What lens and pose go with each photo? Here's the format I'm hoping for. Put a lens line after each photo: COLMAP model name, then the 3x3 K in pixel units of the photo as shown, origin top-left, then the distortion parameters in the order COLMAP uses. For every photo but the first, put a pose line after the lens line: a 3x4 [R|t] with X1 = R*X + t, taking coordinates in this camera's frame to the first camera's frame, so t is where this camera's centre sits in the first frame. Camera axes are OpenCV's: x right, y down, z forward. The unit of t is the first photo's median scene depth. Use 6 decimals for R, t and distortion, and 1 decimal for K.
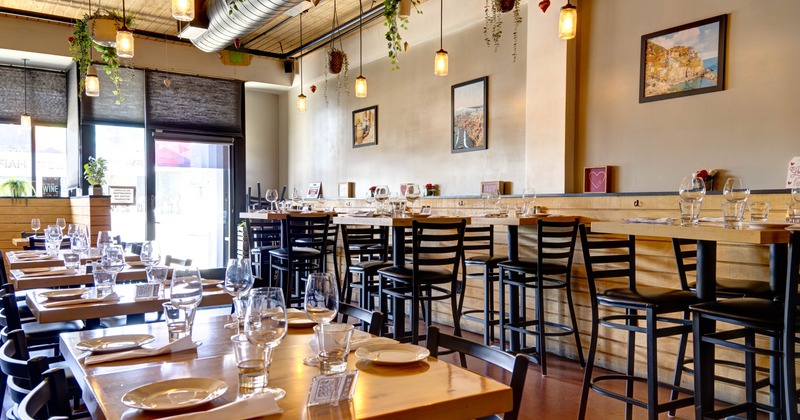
lens RADIAL K [[601.9, 0, 400.0], [0, 601.9, 210.0], [0, 0, 1]] dist [0.109533, -0.001443]
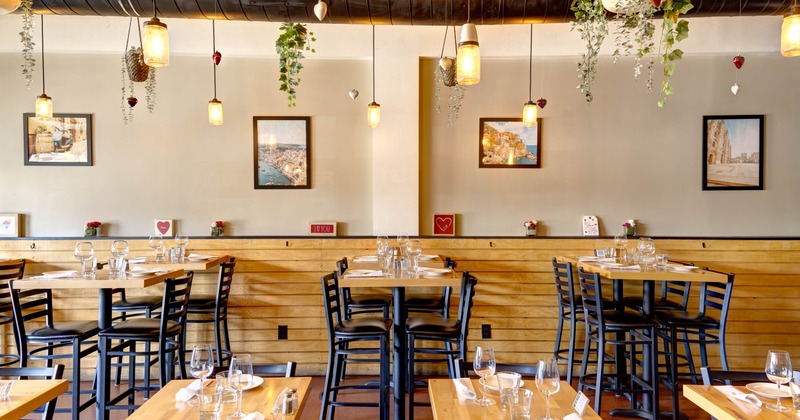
lens RADIAL K [[630.9, 0, 400.0], [0, 630.9, 210.0], [0, 0, 1]] dist [0.120137, -0.000934]
pose [[0.563018, 0.001929, 0.826442, -0.711754], [0.007484, 0.999944, -0.007433, -0.063409], [-0.826411, 0.010370, 0.562973, 0.319137]]
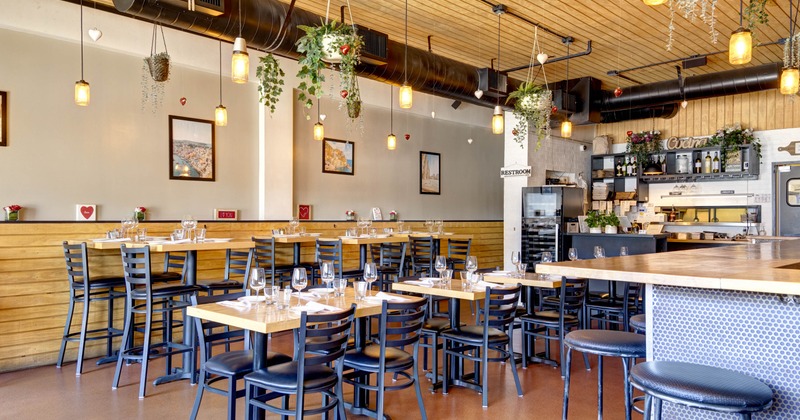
lens RADIAL K [[601.9, 0, 400.0], [0, 601.9, 210.0], [0, 0, 1]] dist [0.109533, -0.001443]
pose [[-0.243229, -0.019327, 0.969776, -1.253463], [-0.023689, 0.999622, 0.013980, -0.077632], [-0.969680, -0.019572, -0.243595, 1.040210]]
